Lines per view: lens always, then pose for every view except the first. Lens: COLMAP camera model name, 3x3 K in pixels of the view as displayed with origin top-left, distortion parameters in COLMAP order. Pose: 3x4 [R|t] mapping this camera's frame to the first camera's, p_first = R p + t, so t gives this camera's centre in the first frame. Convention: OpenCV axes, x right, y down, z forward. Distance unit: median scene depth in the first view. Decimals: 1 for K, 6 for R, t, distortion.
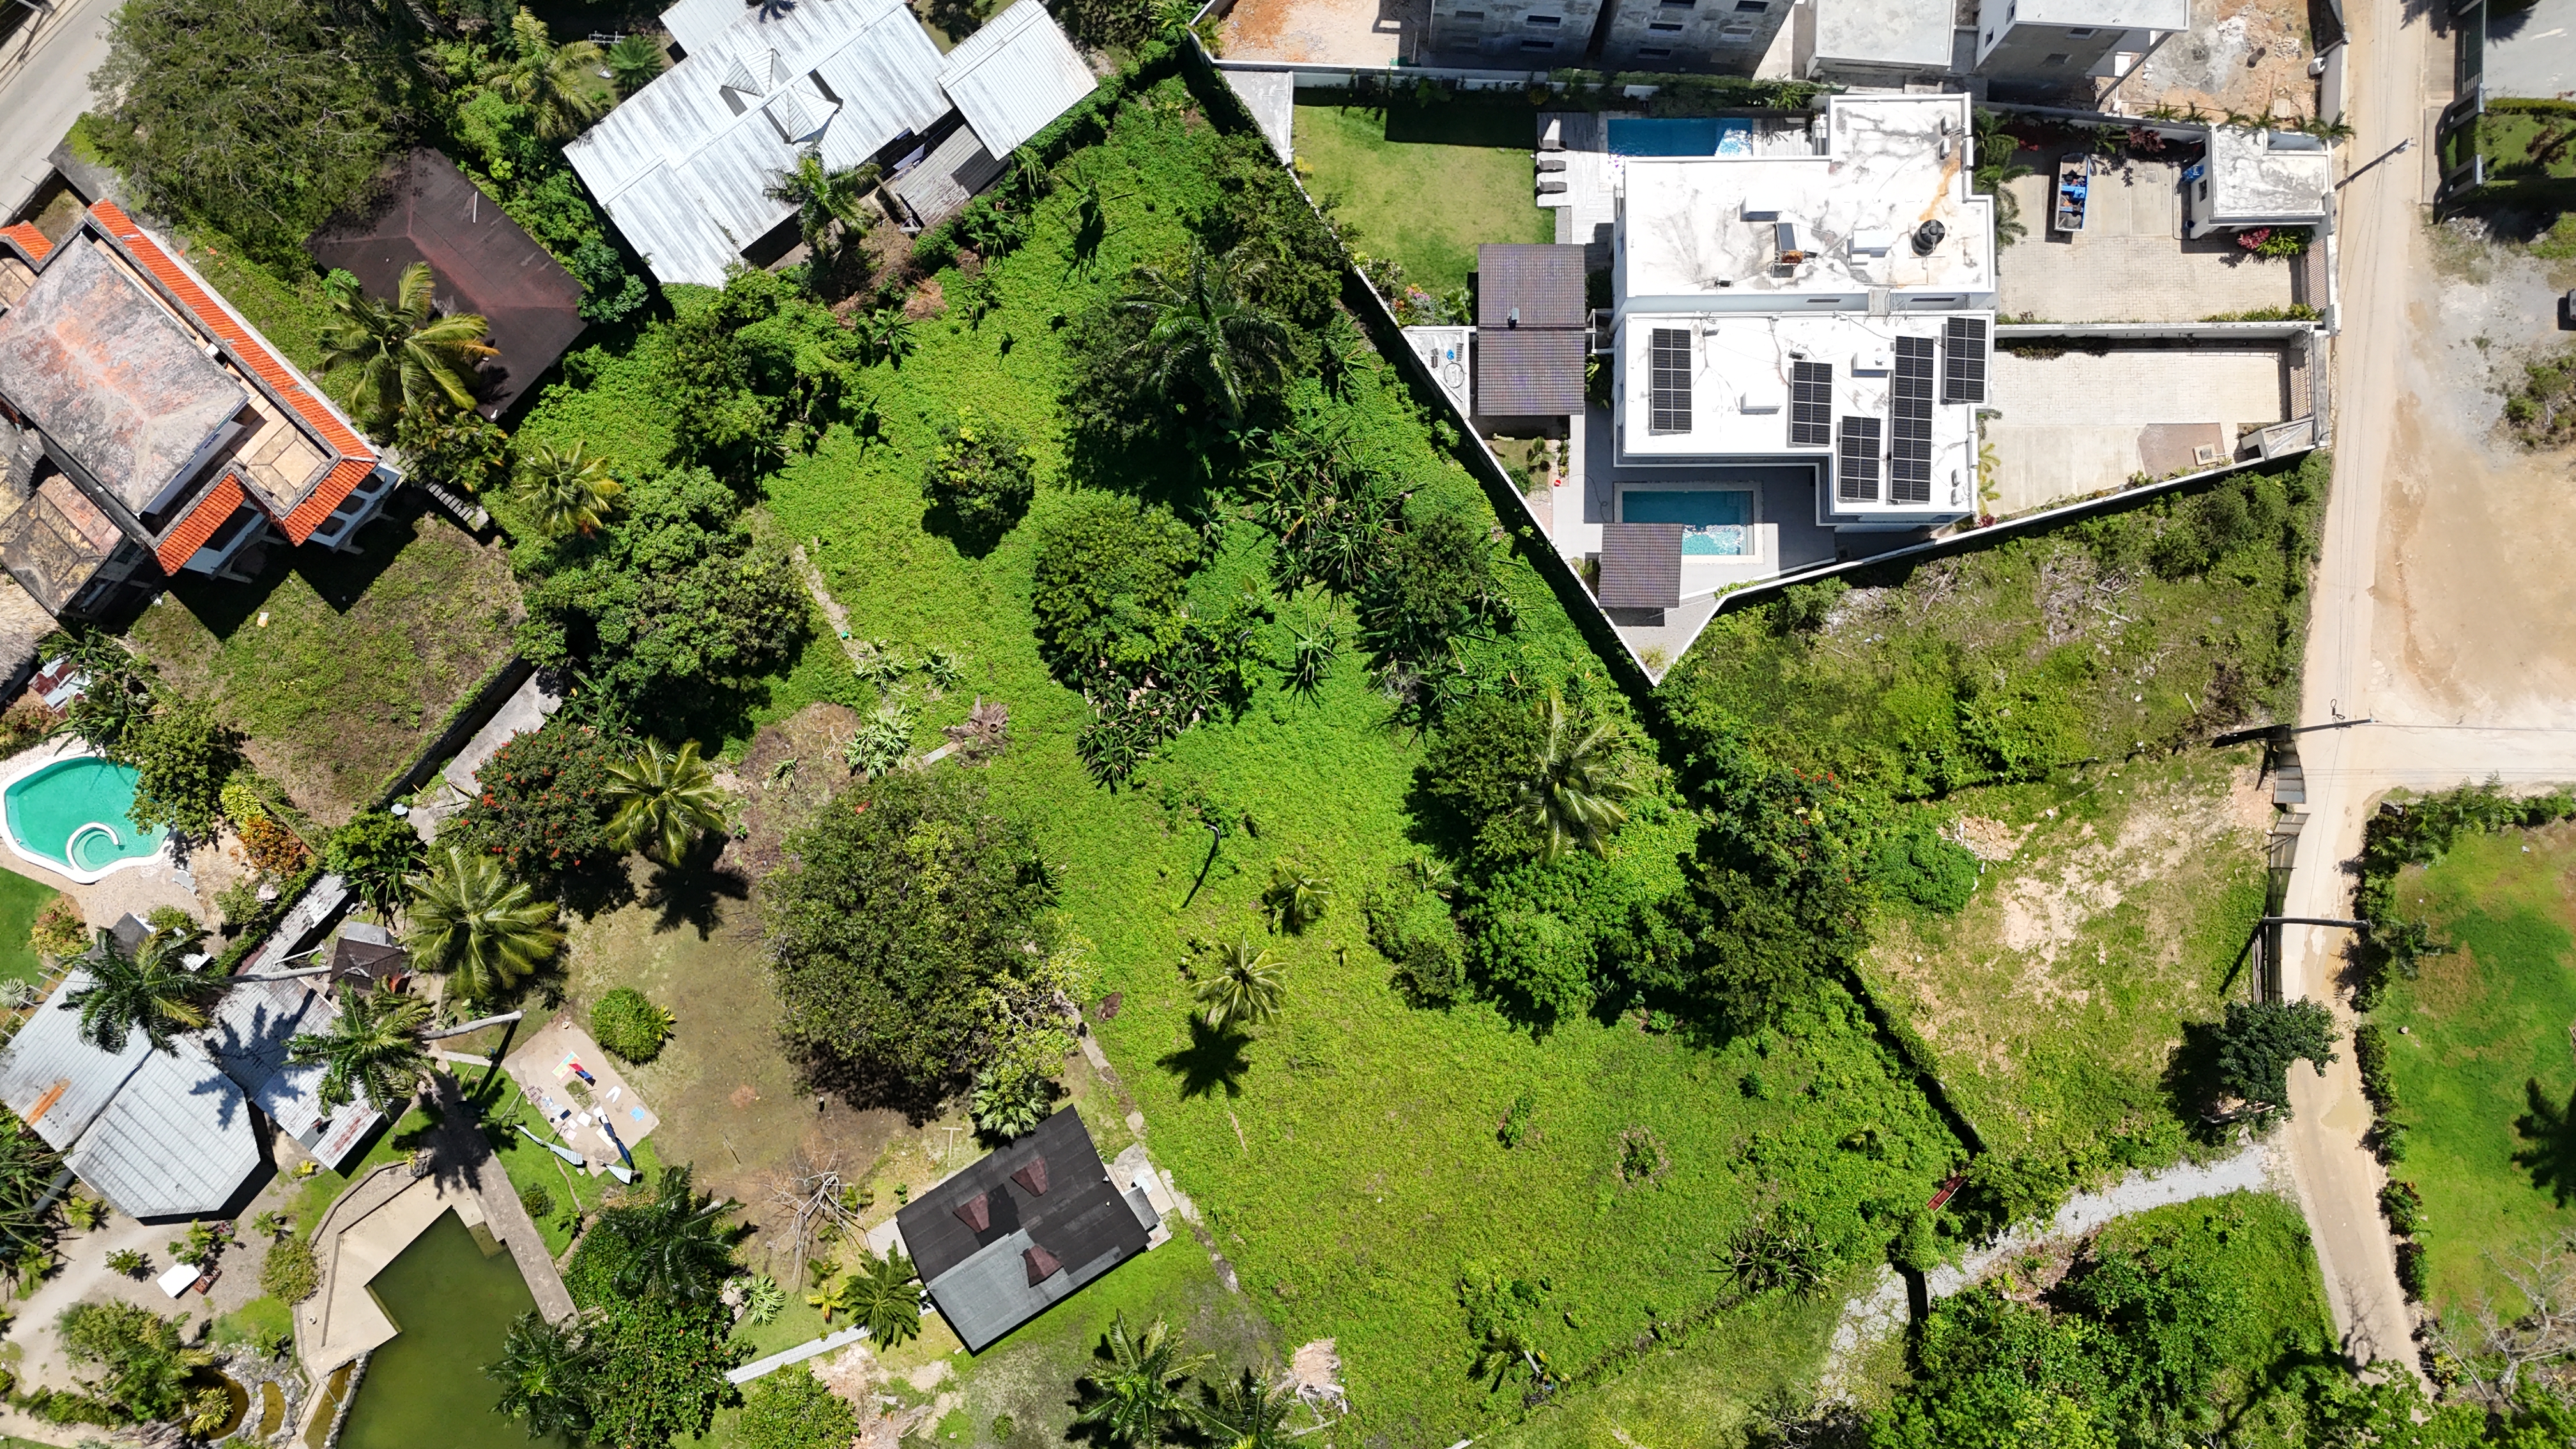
lens RADIAL K [[1911.1, 0, 1288.8], [0, 1911.1, 740.9], [0, 0, 1]] dist [0.075294, -0.066554]
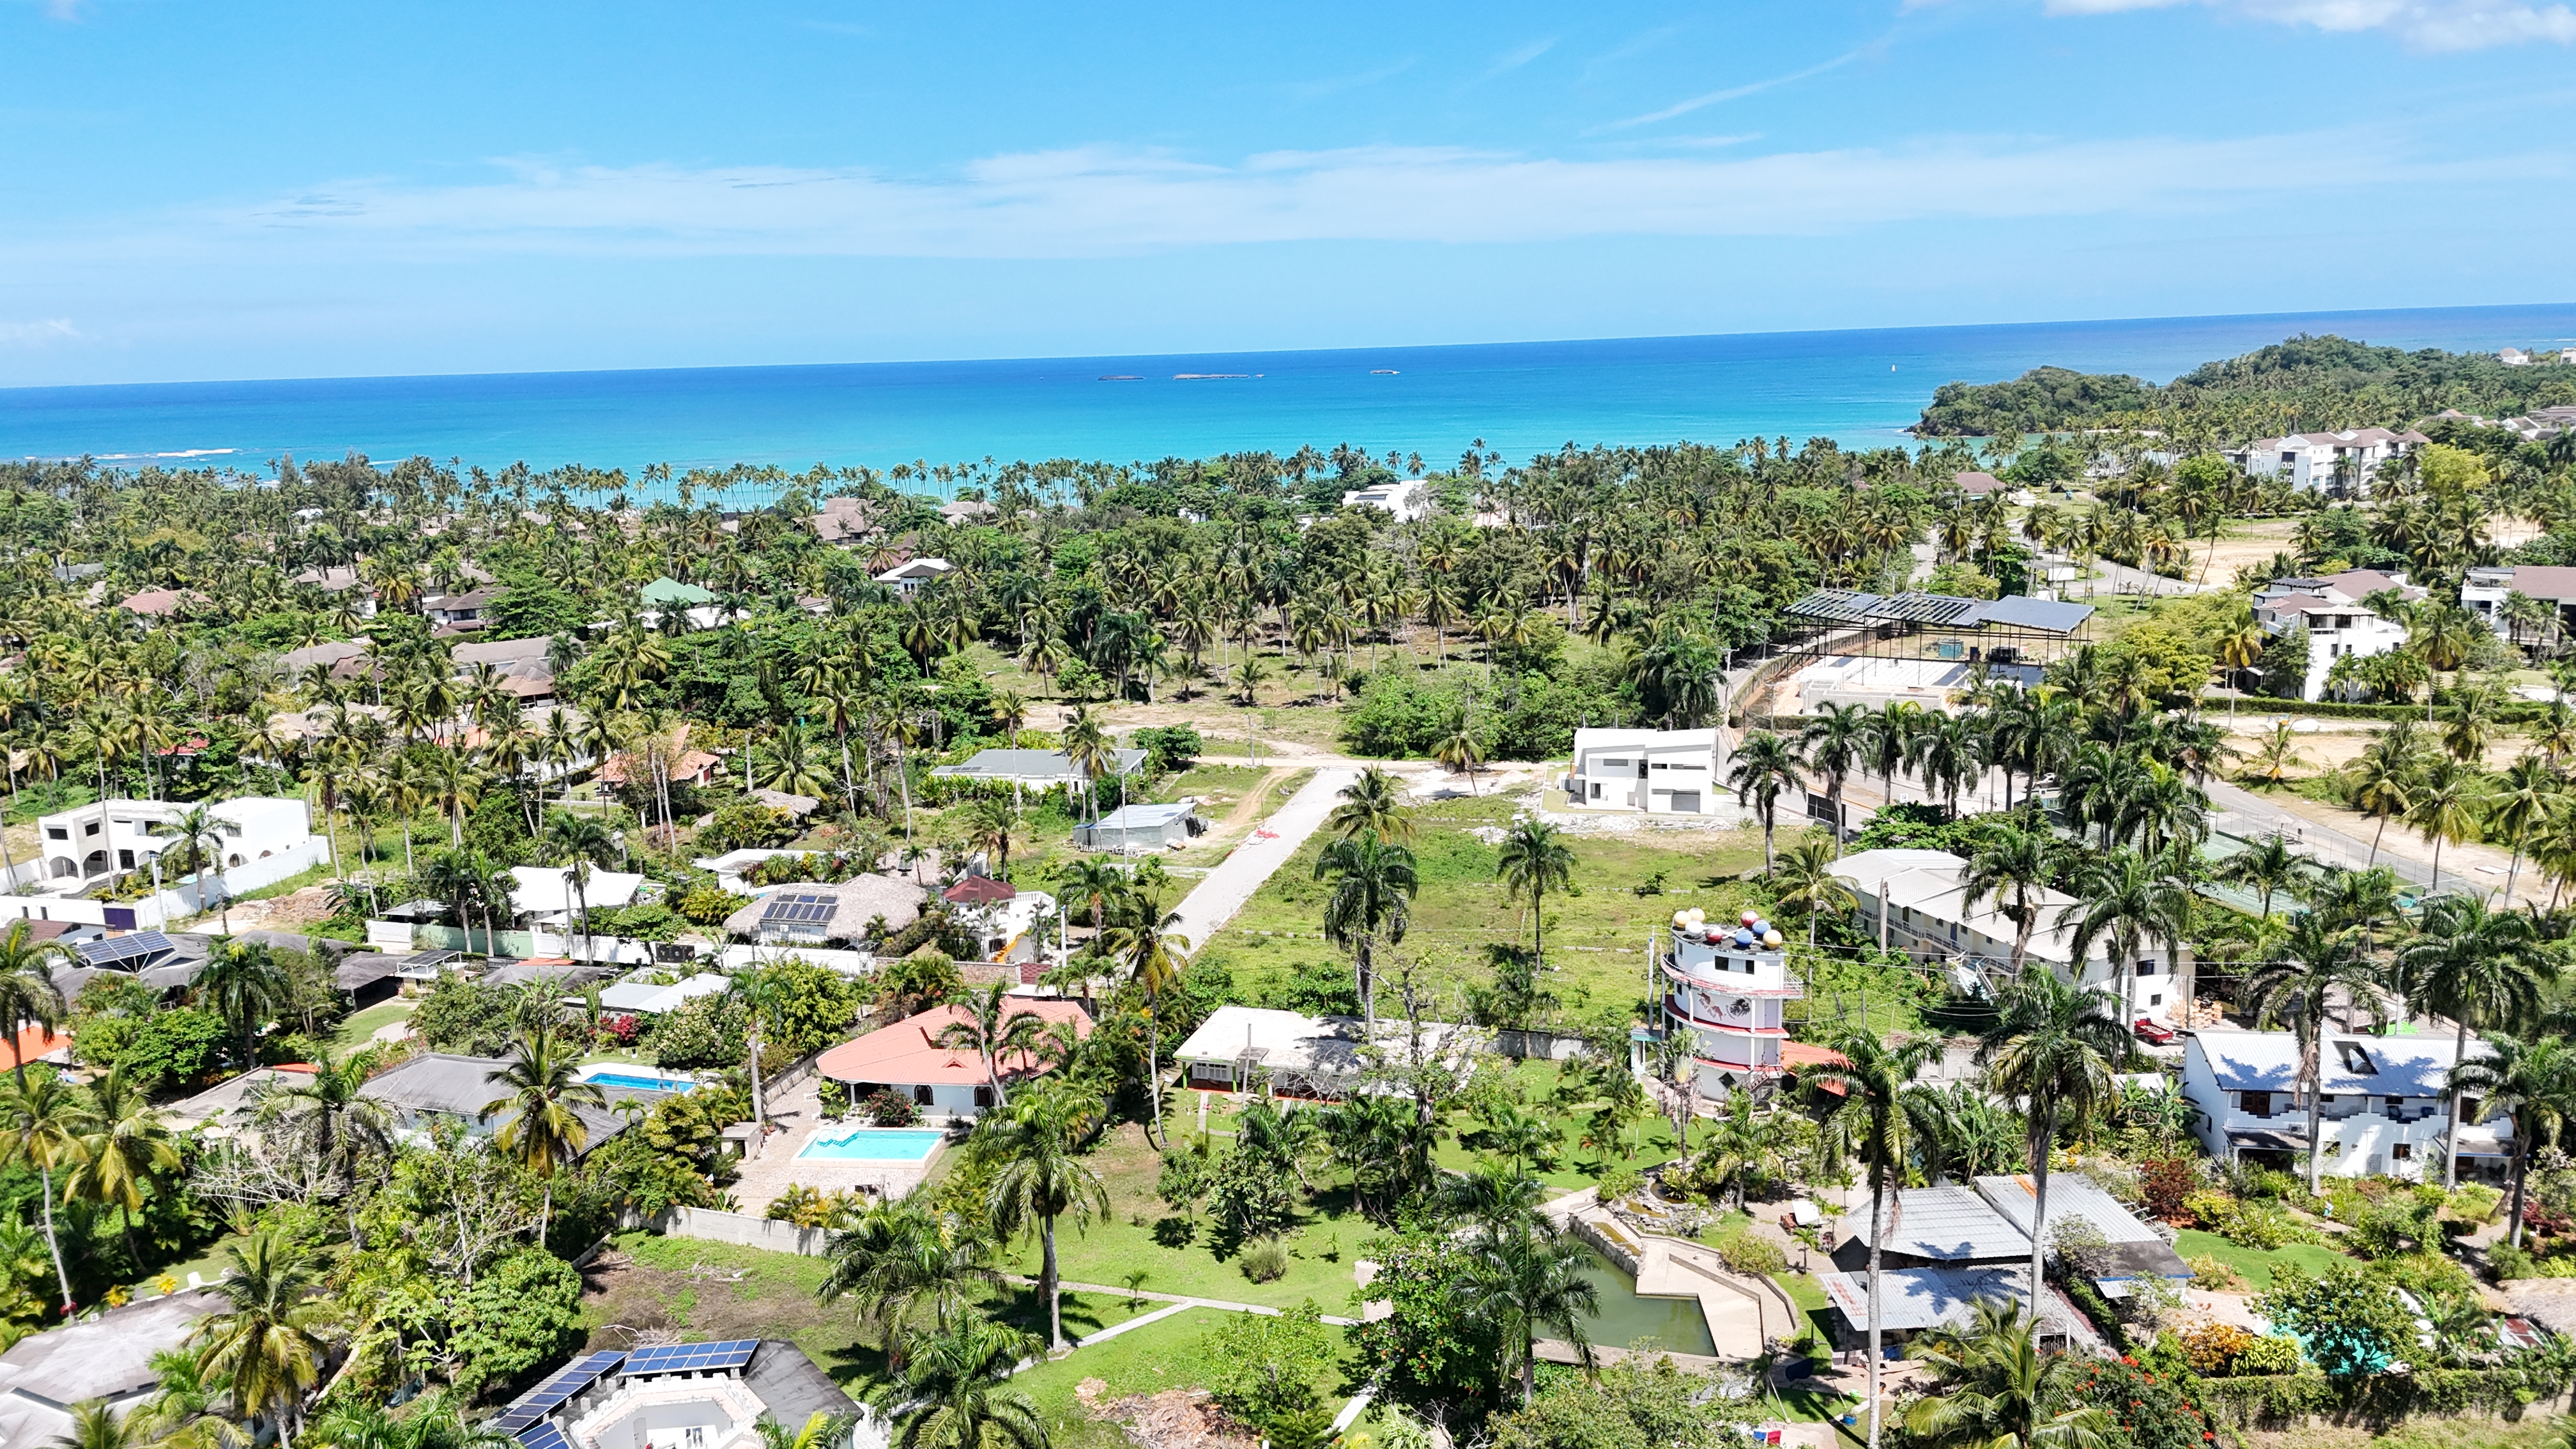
lens RADIAL K [[1911.1, 0, 1293.5], [0, 1911.1, 685.4], [0, 0, 1]] dist [0.075294, -0.066554]
pose [[-0.717584, 0.151232, -0.679855, 0.273597], [-0.691663, -0.040224, 0.721099, -0.259466], [0.081707, 0.987679, 0.133466, 0.562008]]
